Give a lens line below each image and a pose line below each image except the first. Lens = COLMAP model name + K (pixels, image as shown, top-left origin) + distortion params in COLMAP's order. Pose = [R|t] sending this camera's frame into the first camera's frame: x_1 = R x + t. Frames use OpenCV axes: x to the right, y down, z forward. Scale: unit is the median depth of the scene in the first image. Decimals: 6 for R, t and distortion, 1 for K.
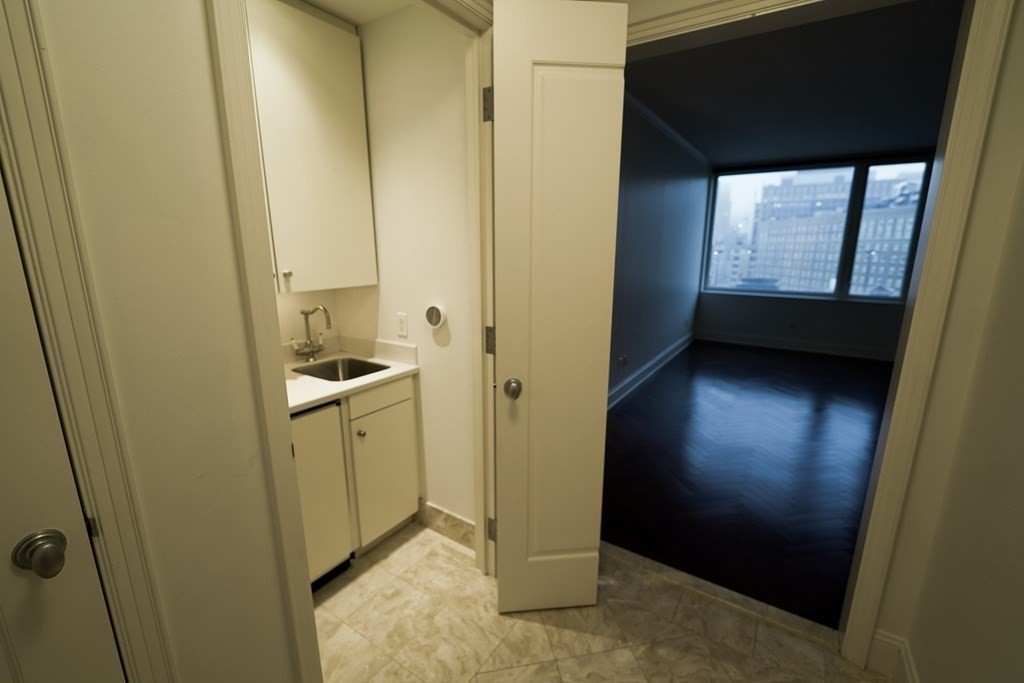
lens RADIAL K [[436.2, 0, 511.9], [0, 436.2, 341.8], [0, 0, 1]] dist [-0.001558, -0.000016]
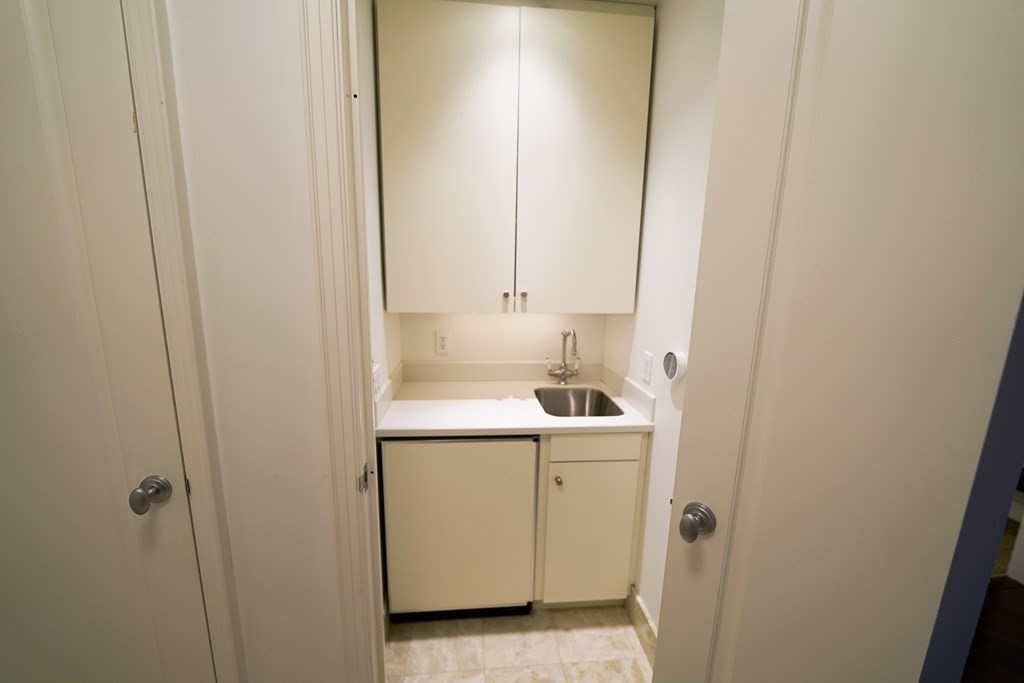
lens RADIAL K [[420.3, 0, 511.1], [0, 420.3, 344.4], [0, 0, 1]] dist [-0.008666, -0.002207]
pose [[0.634707, 0.164141, -0.755119, 0.160773], [-0.187705, 0.980662, 0.055394, -0.075063], [0.749609, 0.106581, 0.653244, 0.310116]]
